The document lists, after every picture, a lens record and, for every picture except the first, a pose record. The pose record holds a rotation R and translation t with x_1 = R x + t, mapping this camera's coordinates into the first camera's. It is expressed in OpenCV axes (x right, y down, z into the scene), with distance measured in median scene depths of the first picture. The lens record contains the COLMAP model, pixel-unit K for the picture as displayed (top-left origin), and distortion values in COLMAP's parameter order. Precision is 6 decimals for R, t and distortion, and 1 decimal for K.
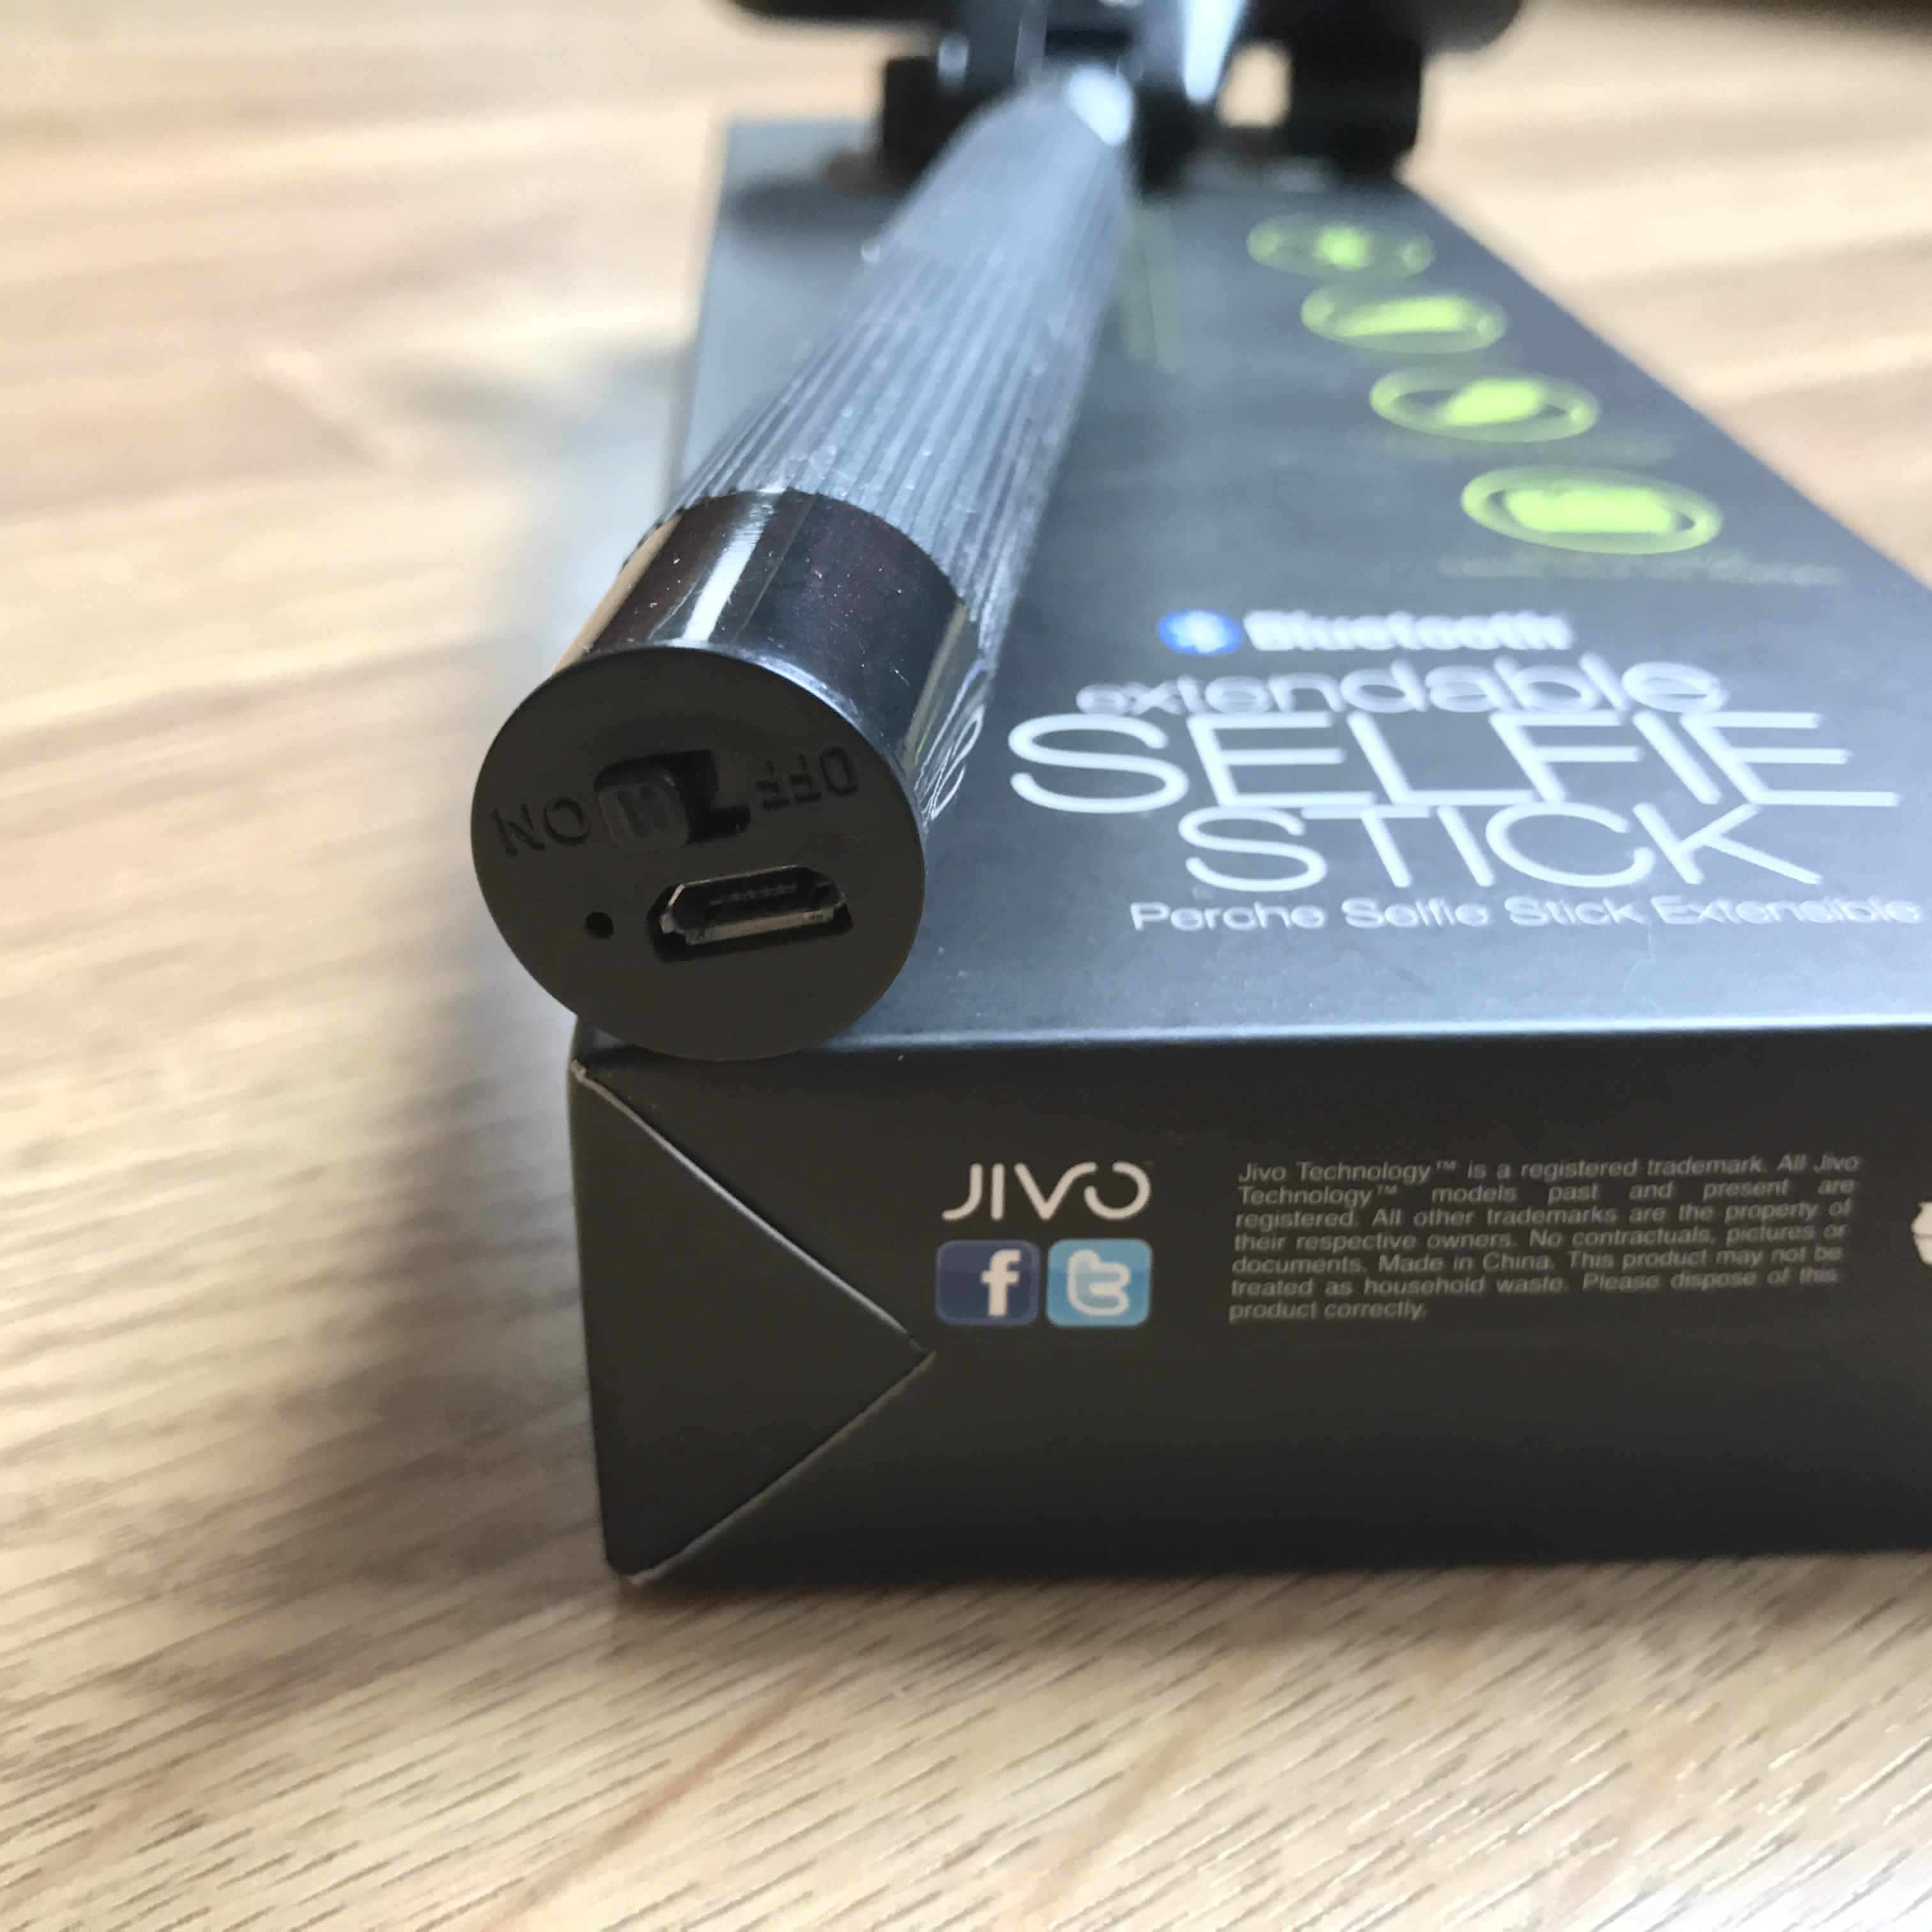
lens RADIAL K [[2272.7, 0, 939.2], [0, 2272.7, 961.2], [0, 0, 1]] dist [0.095282, -0.541686]
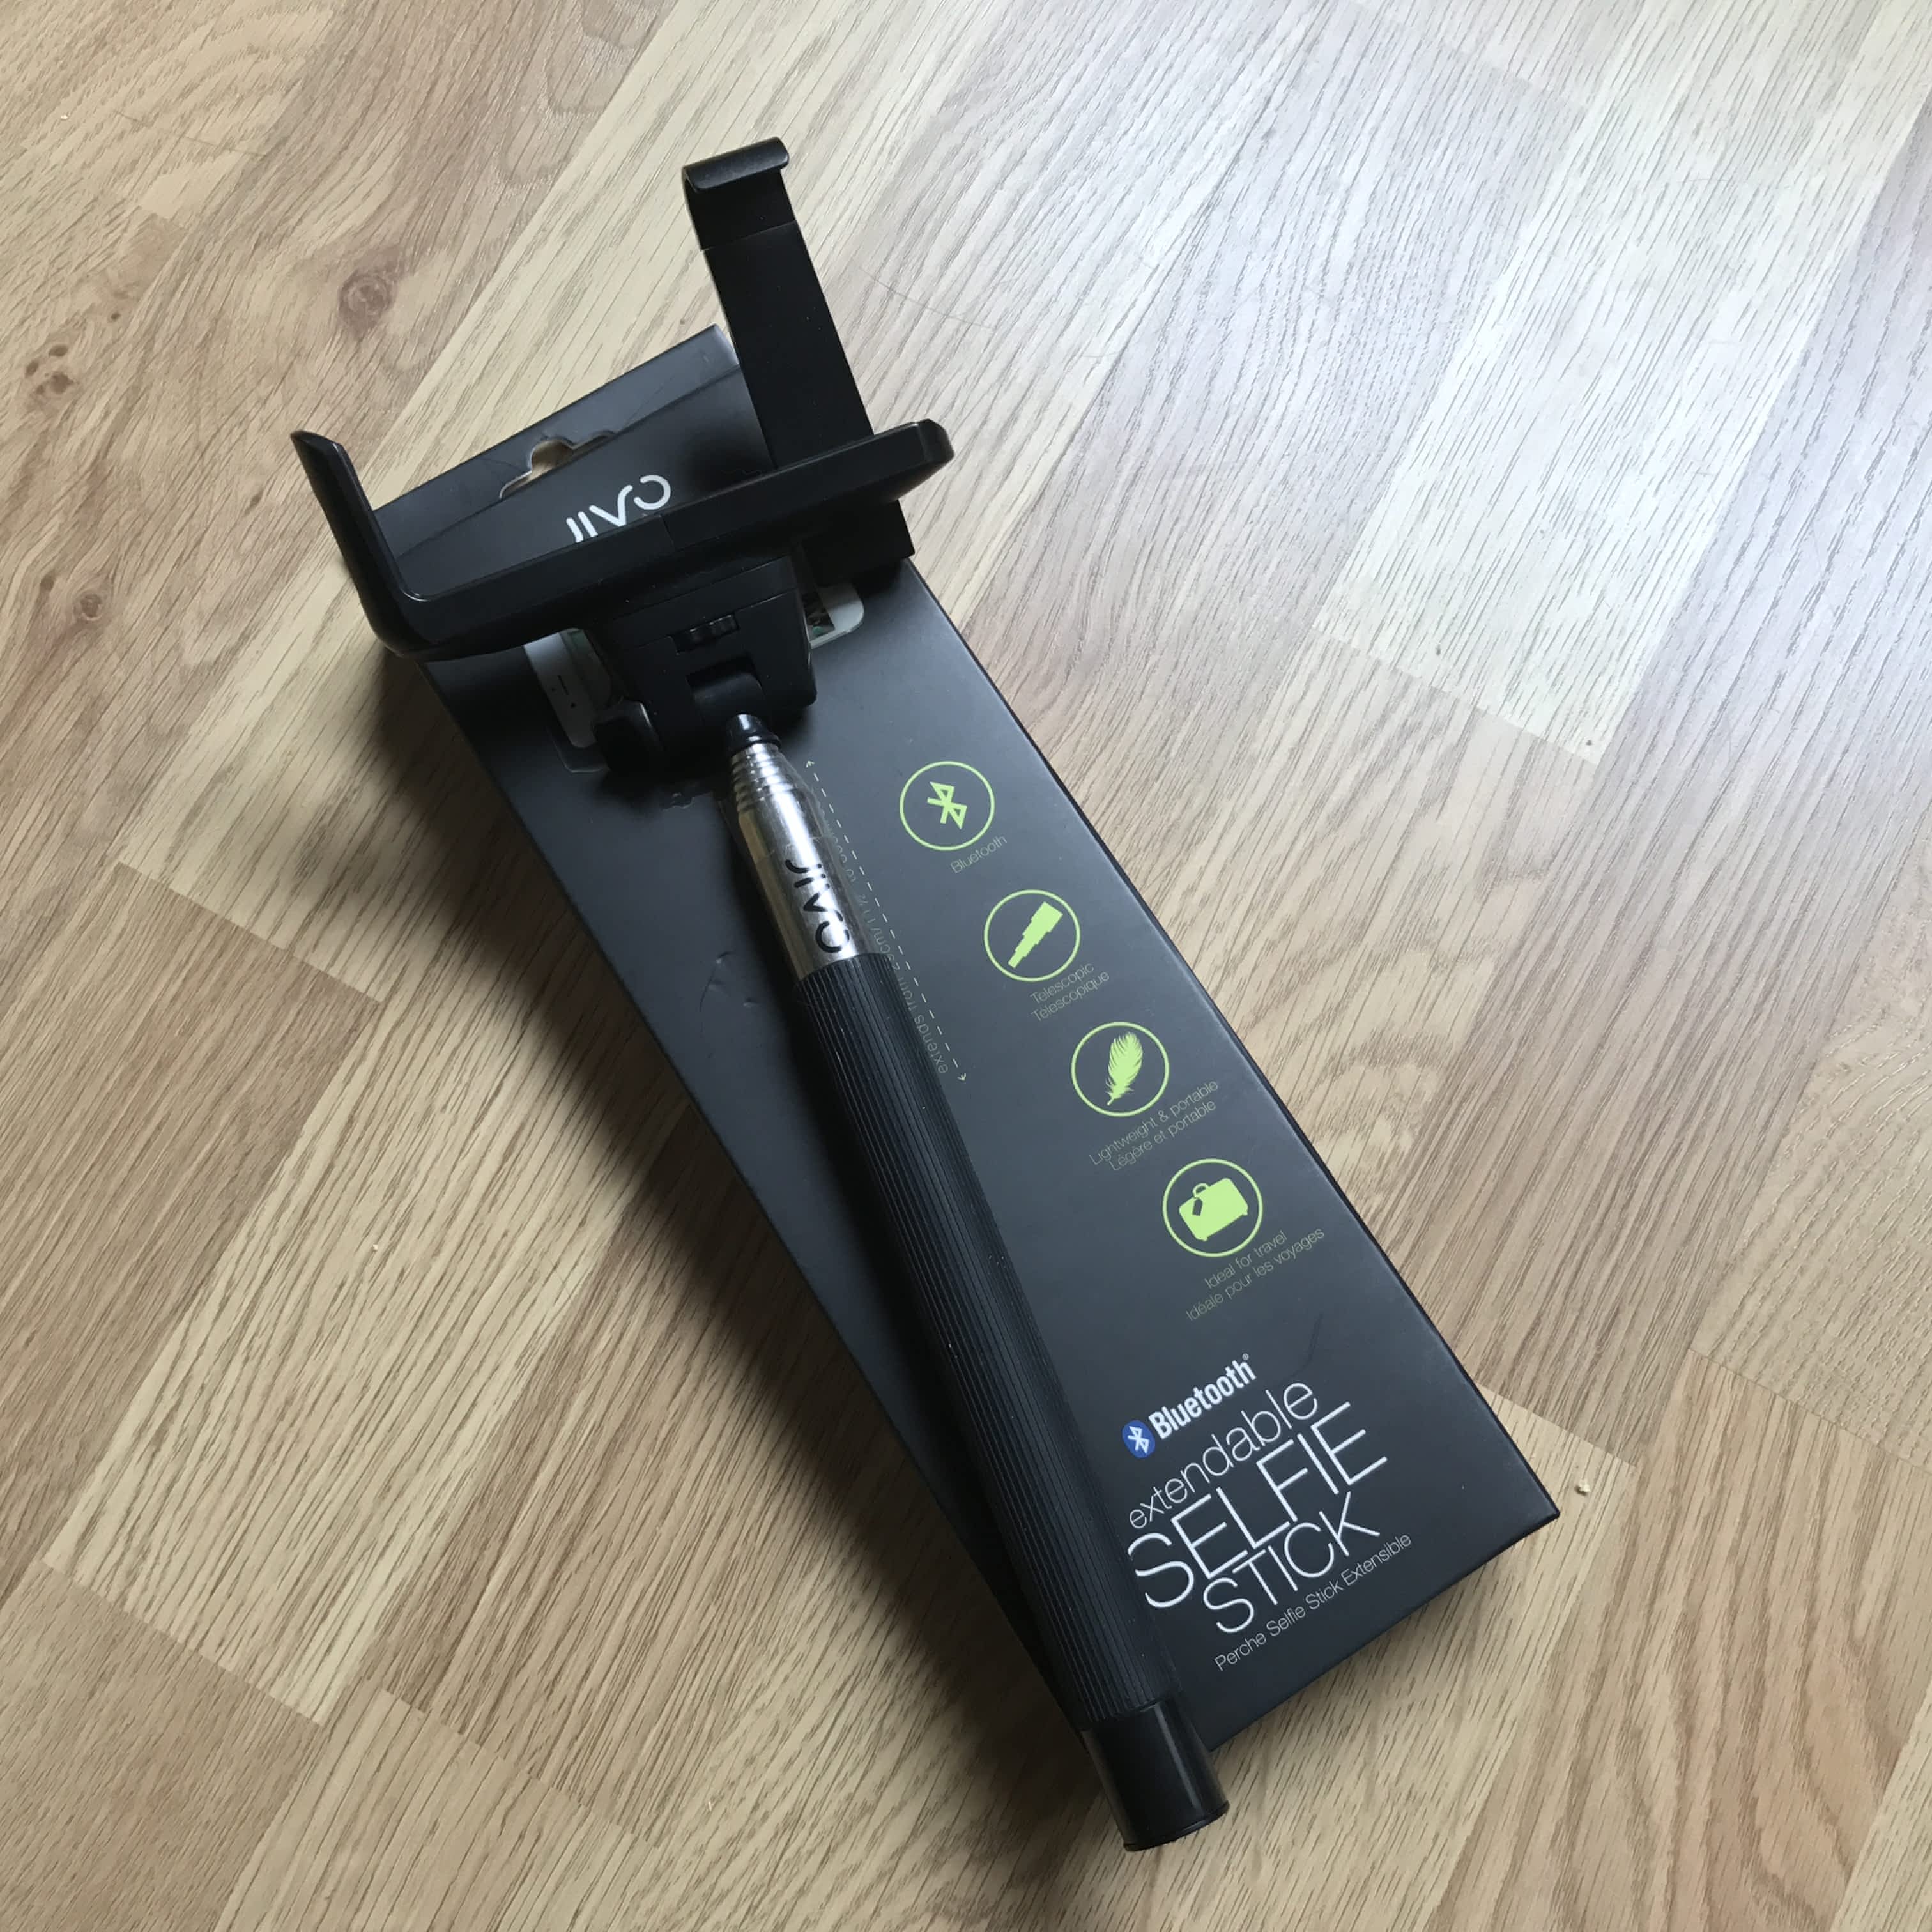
lens RADIAL K [[2204.4, 0, 953.3], [0, 2204.4, 942.8], [0, 0, 1]] dist [0.025021, -0.139527]
pose [[0.874303, -0.470904, 0.117664, -0.141594], [0.234881, 0.622606, 0.746453, -3.258575], [-0.424766, -0.624989, 0.654953, -0.334624]]
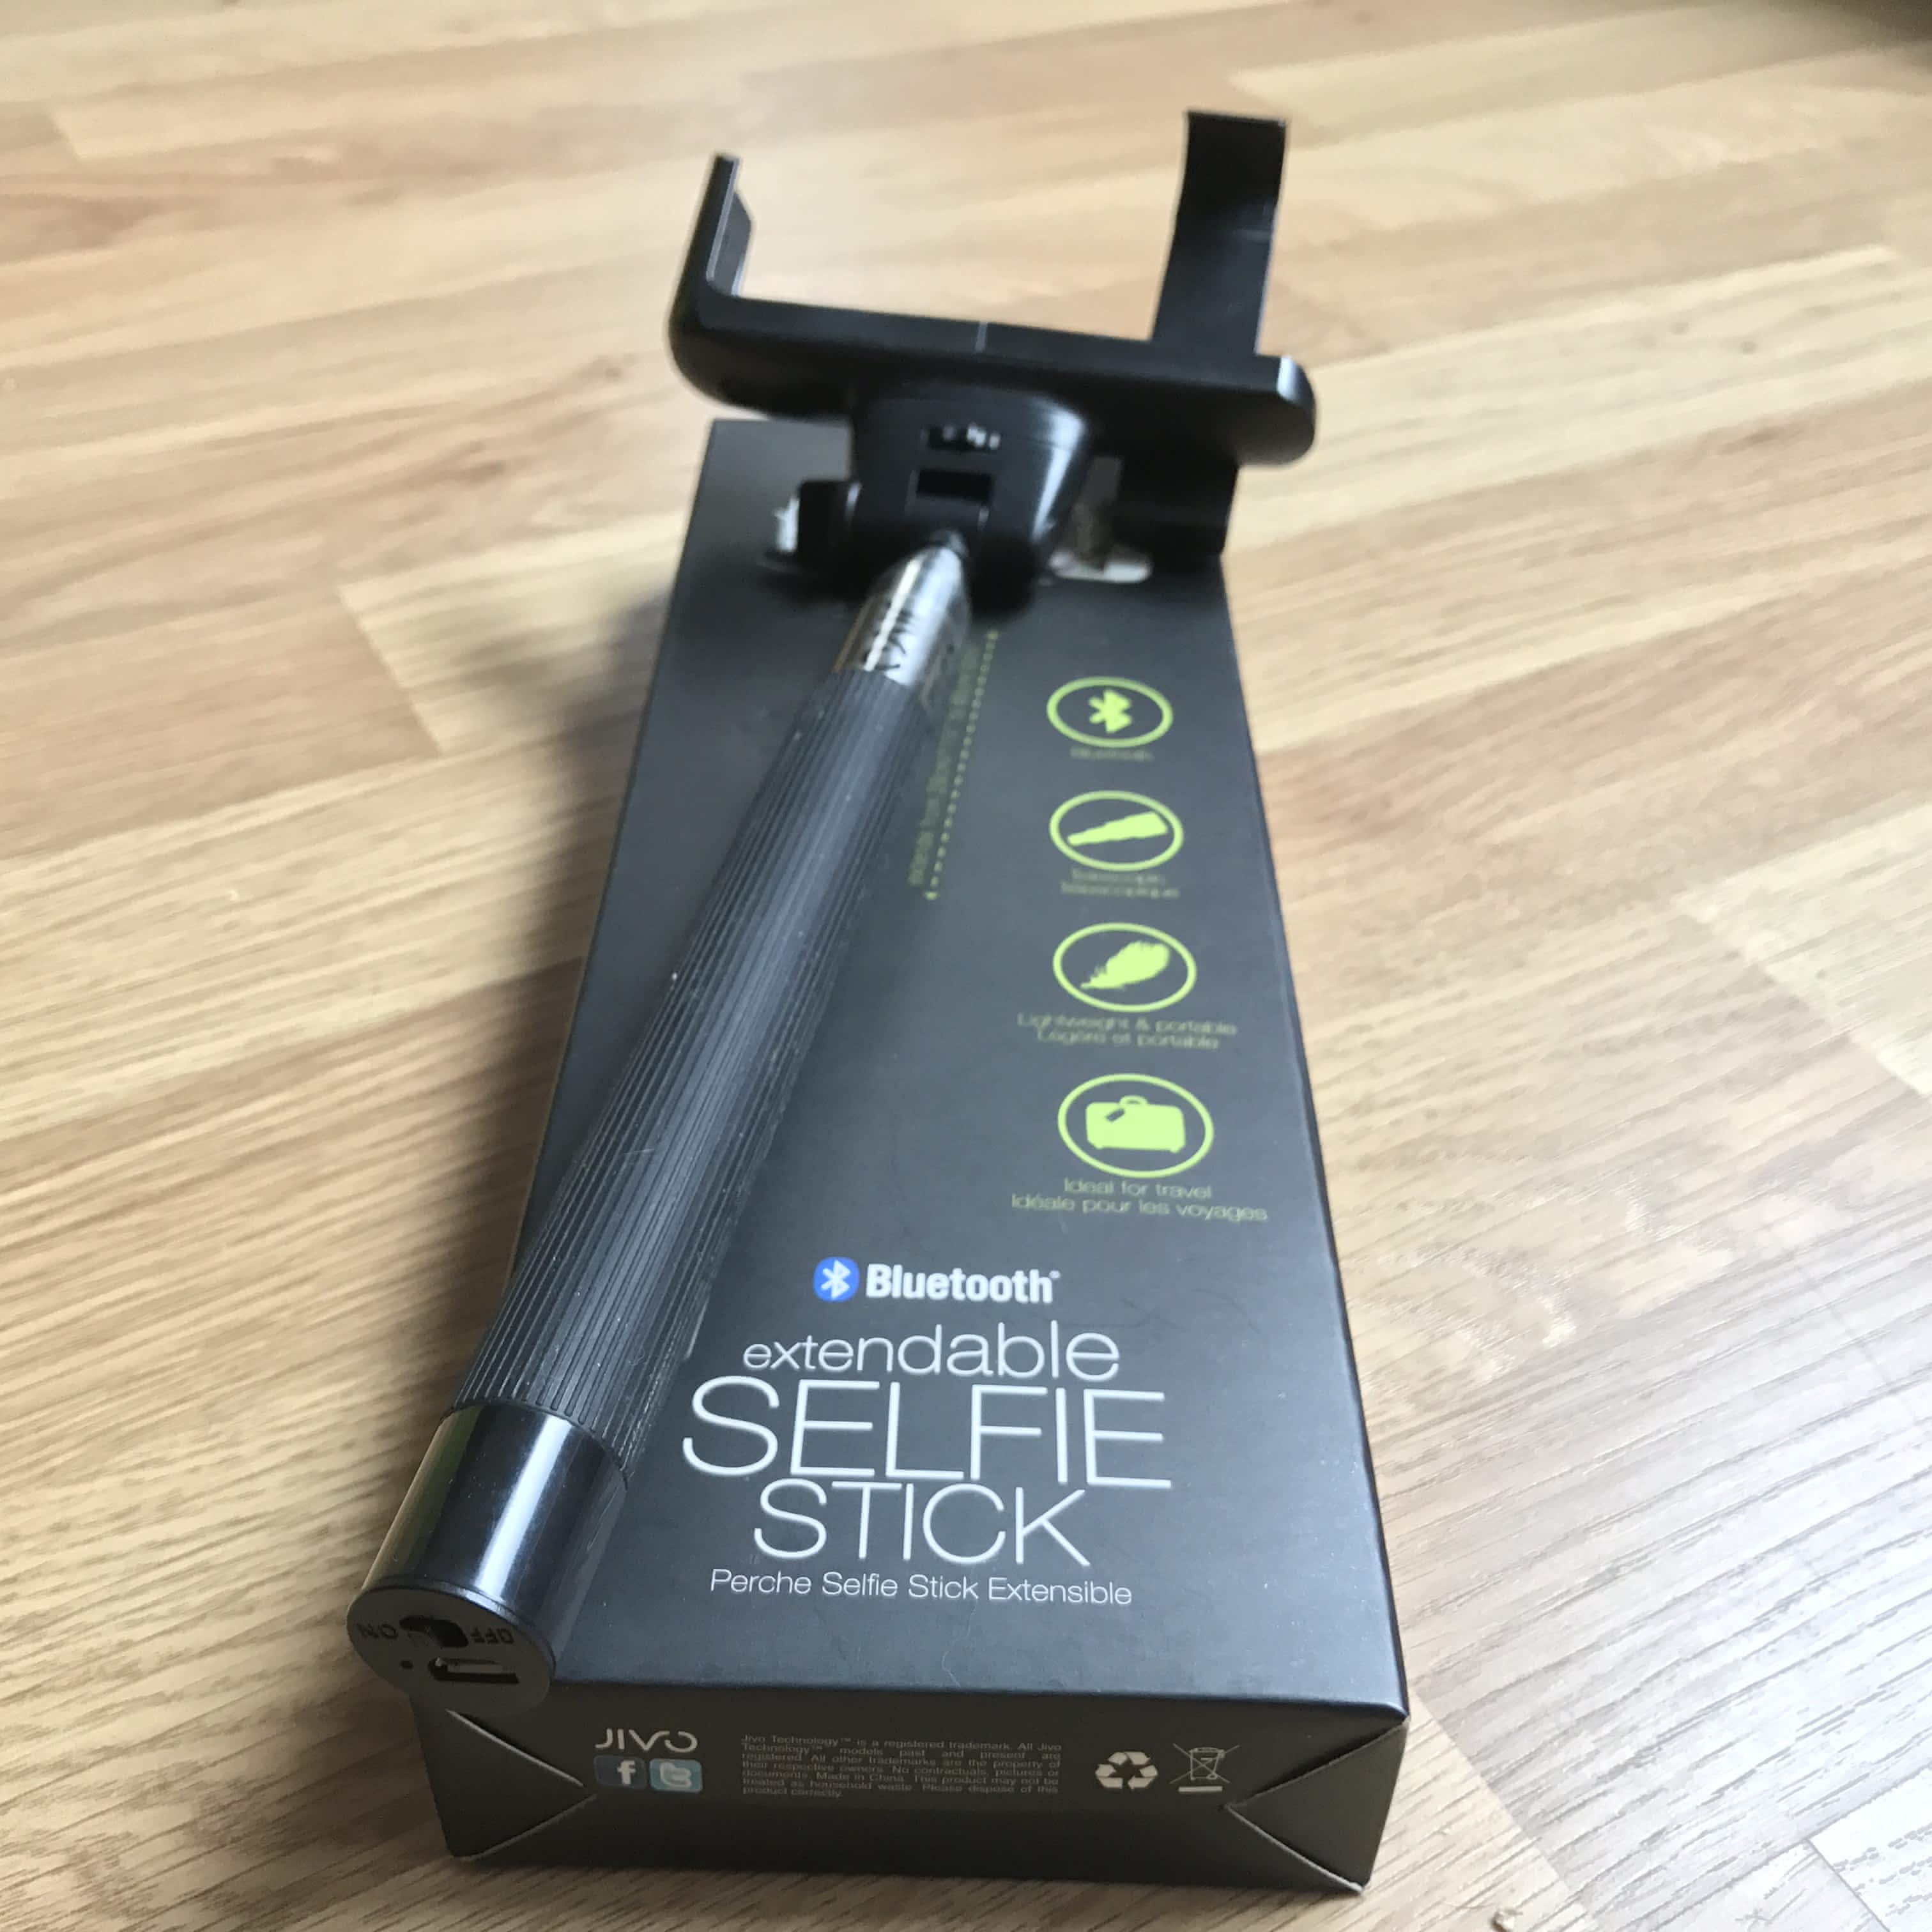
lens RADIAL K [[2204.4, 0, 953.3], [0, 2204.4, 942.8], [0, 0, 1]] dist [0.025021, -0.139527]
pose [[0.996966, 0.053999, -0.056067, 0.359539], [-0.044100, 0.985338, 0.164817, -0.854377], [0.064145, -0.161844, 0.984729, -0.725166]]
